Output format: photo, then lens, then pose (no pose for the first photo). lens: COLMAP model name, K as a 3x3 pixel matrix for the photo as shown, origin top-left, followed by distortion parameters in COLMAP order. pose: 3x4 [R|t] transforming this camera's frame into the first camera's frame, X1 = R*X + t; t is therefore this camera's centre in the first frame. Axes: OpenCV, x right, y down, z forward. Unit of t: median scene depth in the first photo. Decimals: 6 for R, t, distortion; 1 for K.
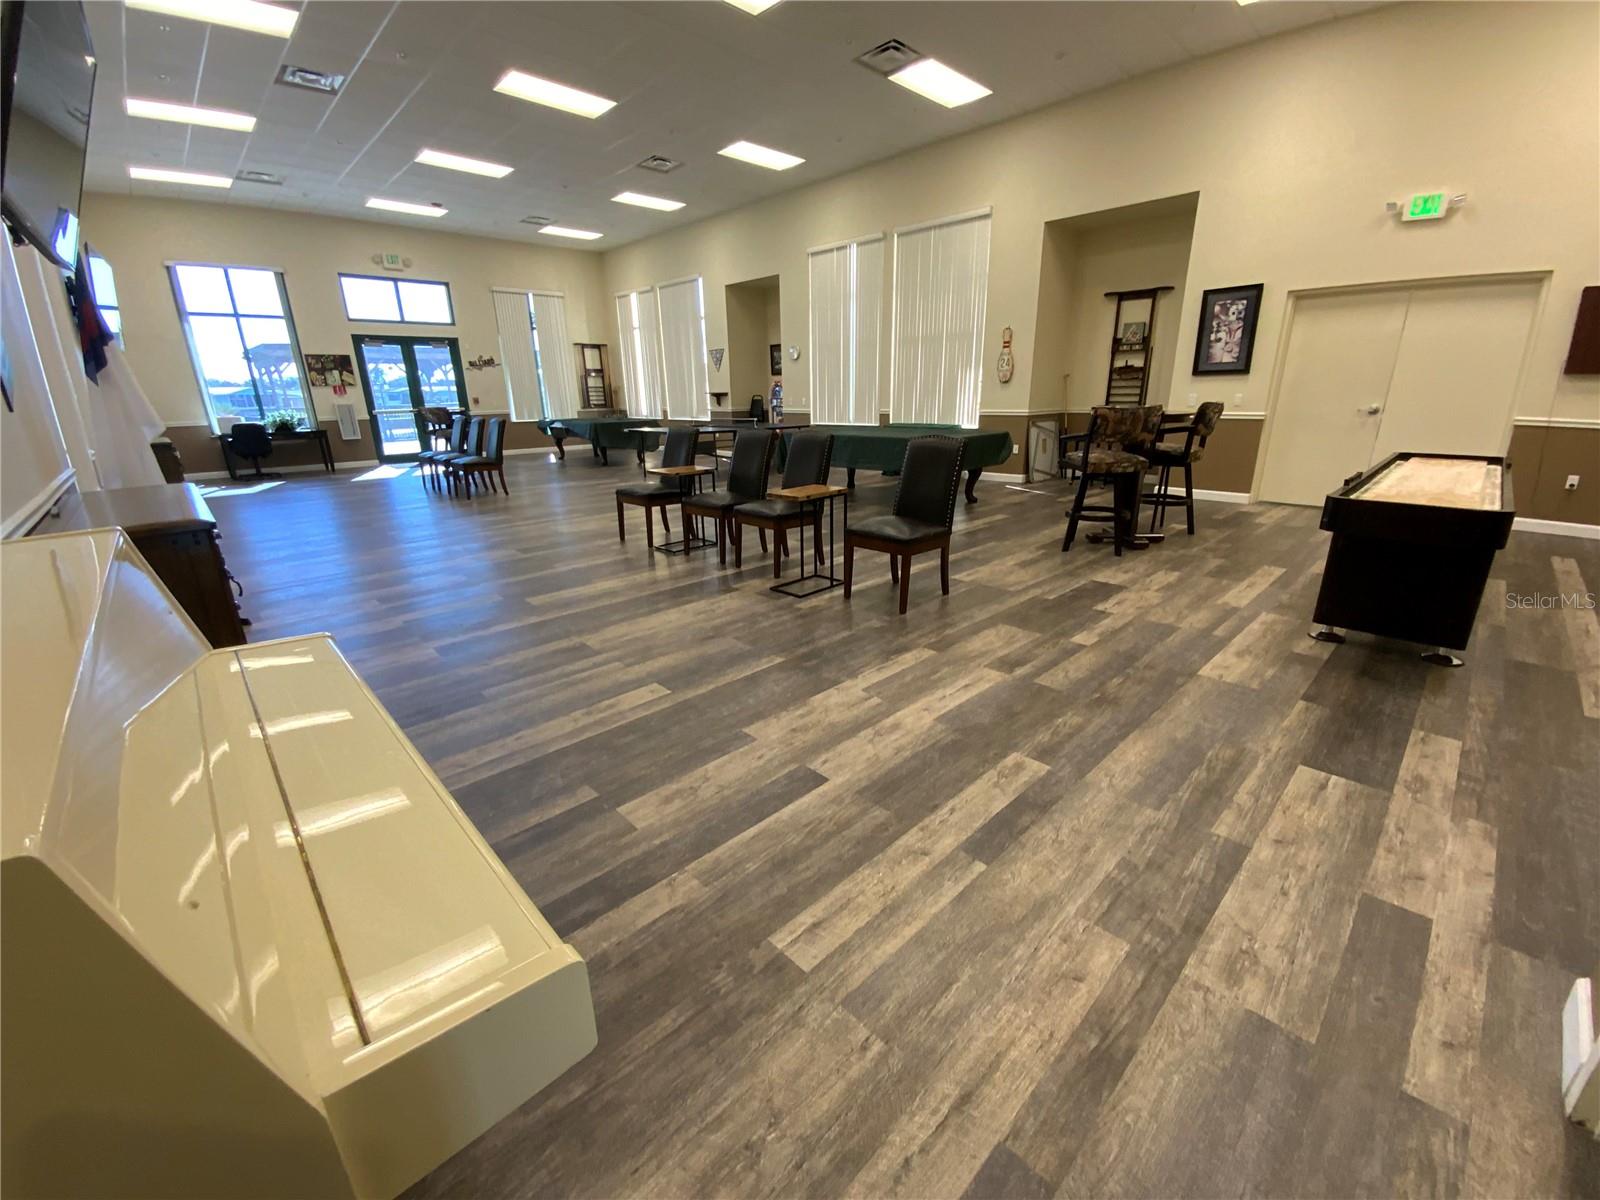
lens RADIAL K [[650.3, 0, 800.0], [0, 650.3, 600.0], [0, 0, 1]] dist [0.030972, -0.021566]
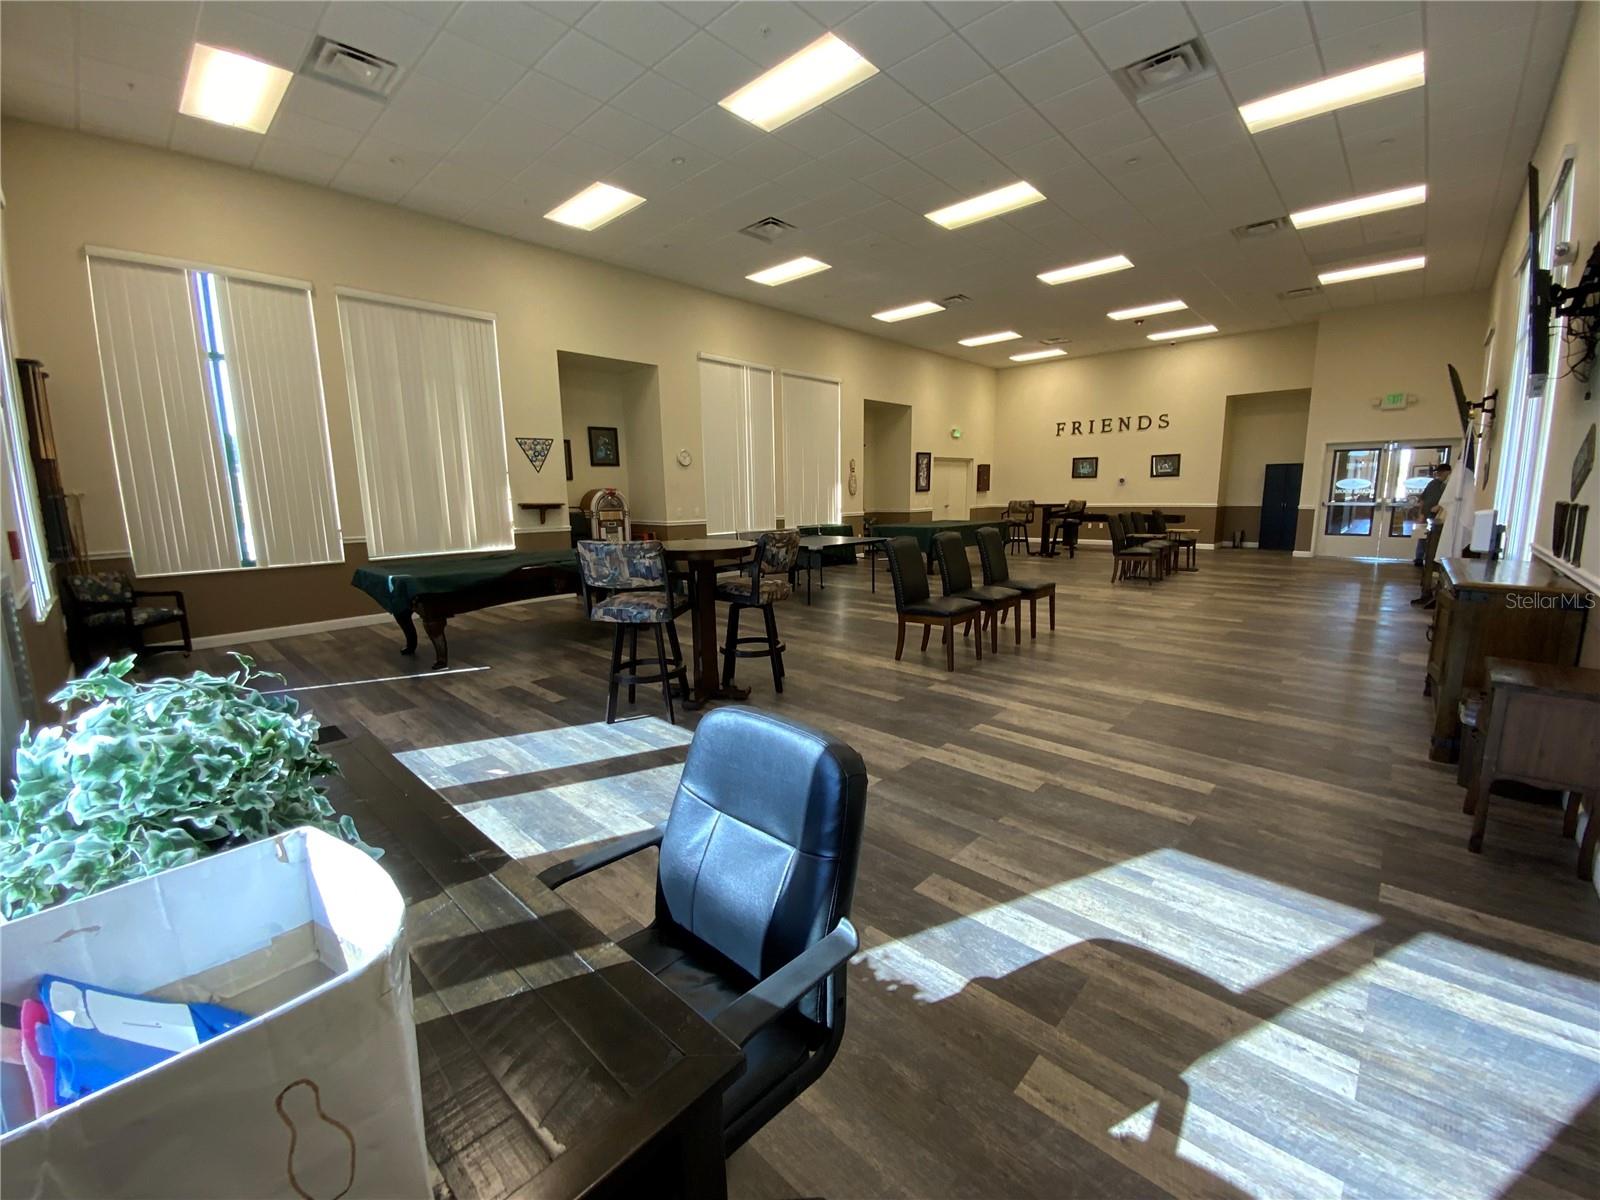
lens RADIAL K [[650.3, 0, 800.0], [0, 650.3, 600.0], [0, 0, 1]] dist [0.030972, -0.021566]
pose [[-0.046142, -0.143848, 0.988523, -1.109635], [0.322502, 0.934442, 0.151032, -0.355778], [-0.945443, 0.325770, 0.003275, 1.143838]]
